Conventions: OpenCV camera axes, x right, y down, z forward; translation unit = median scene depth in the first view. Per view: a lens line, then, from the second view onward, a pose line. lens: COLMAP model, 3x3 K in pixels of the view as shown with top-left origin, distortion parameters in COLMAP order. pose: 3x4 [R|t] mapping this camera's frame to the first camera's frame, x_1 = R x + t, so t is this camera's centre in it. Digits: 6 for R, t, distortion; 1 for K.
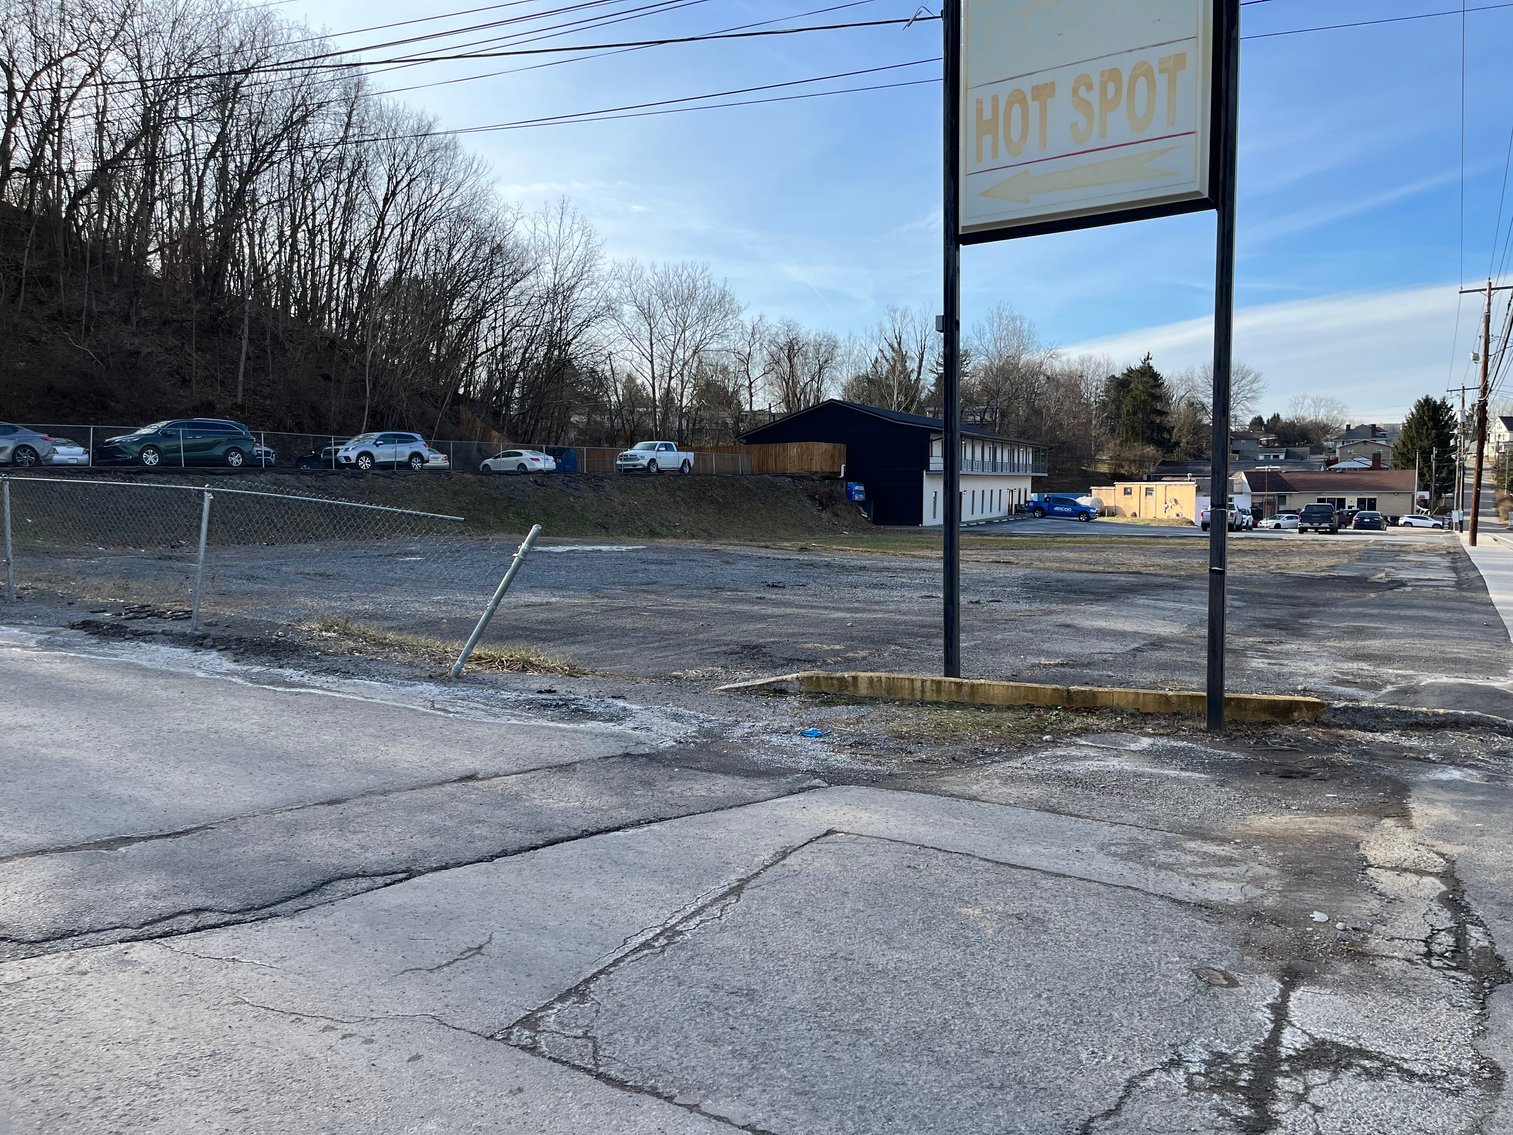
lens RADIAL K [[1150.3, 0, 754.6], [0, 1150.3, 570.9], [0, 0, 1]] dist [0.048200, -0.050904]
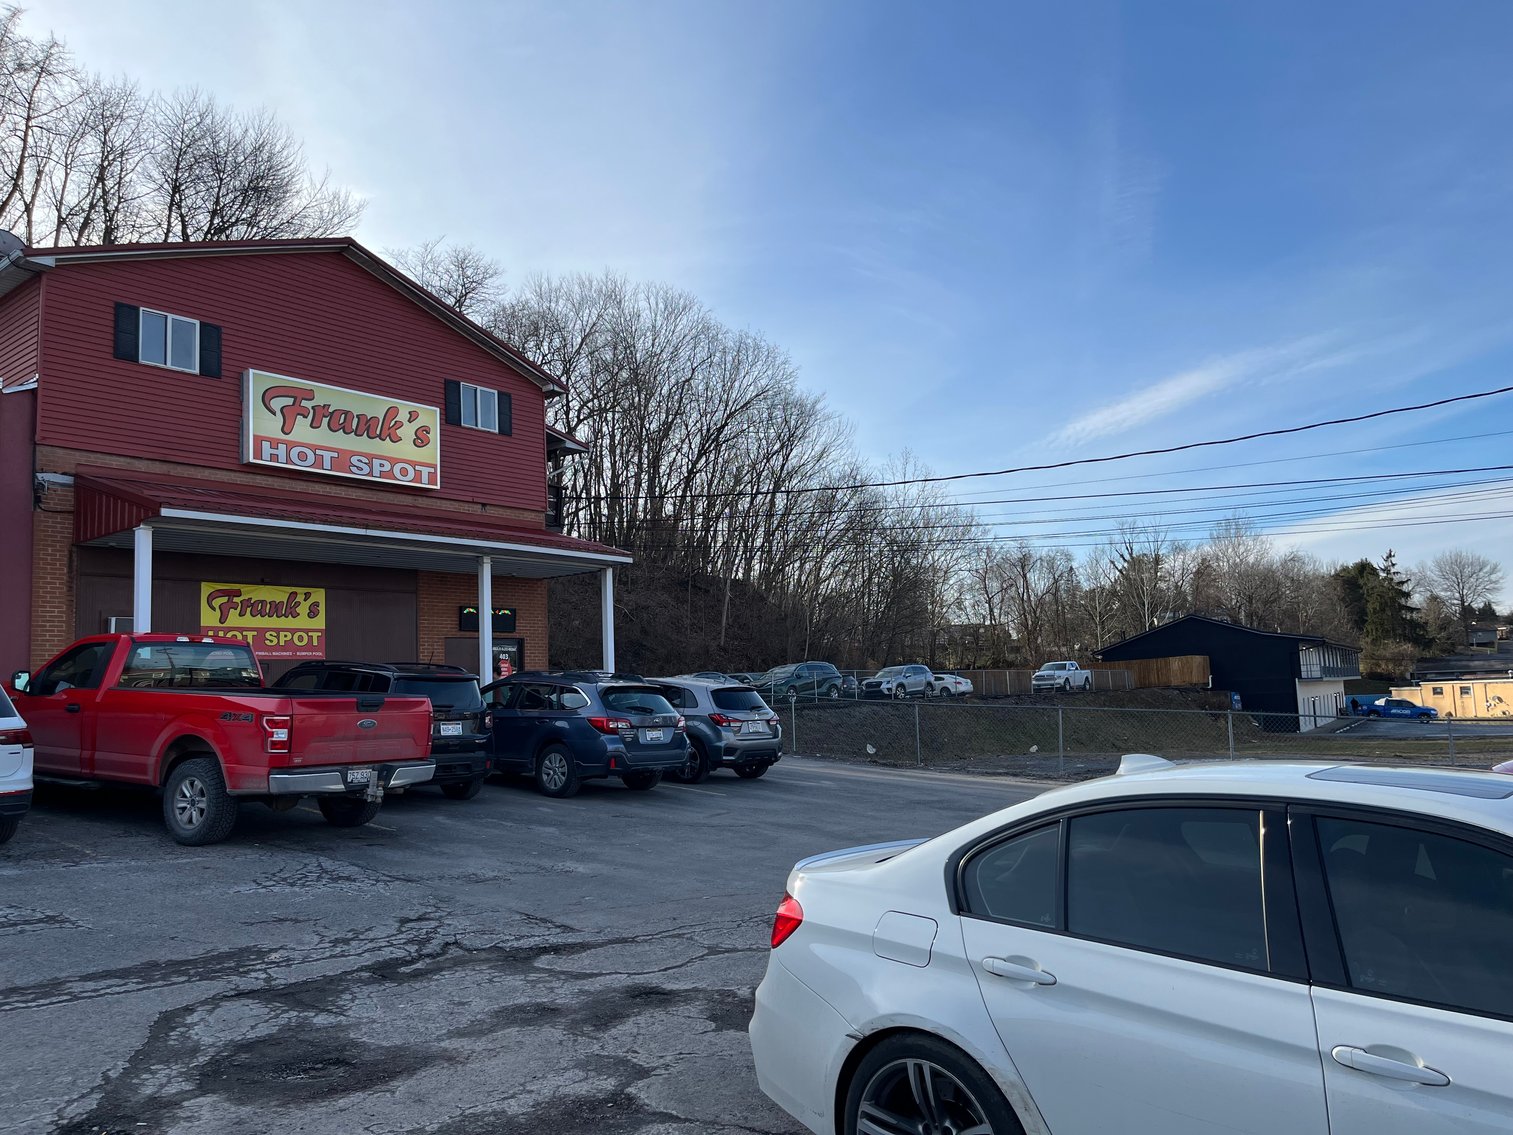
lens RADIAL K [[1150.3, 0, 757.7], [0, 1150.3, 566.2], [0, 0, 1]] dist [0.048200, -0.050904]
pose [[0.991614, -0.051840, -0.118379, -0.211795], [0.028610, 0.981349, -0.190095, -0.001797], [0.126026, 0.185114, 0.974603, -0.101683]]
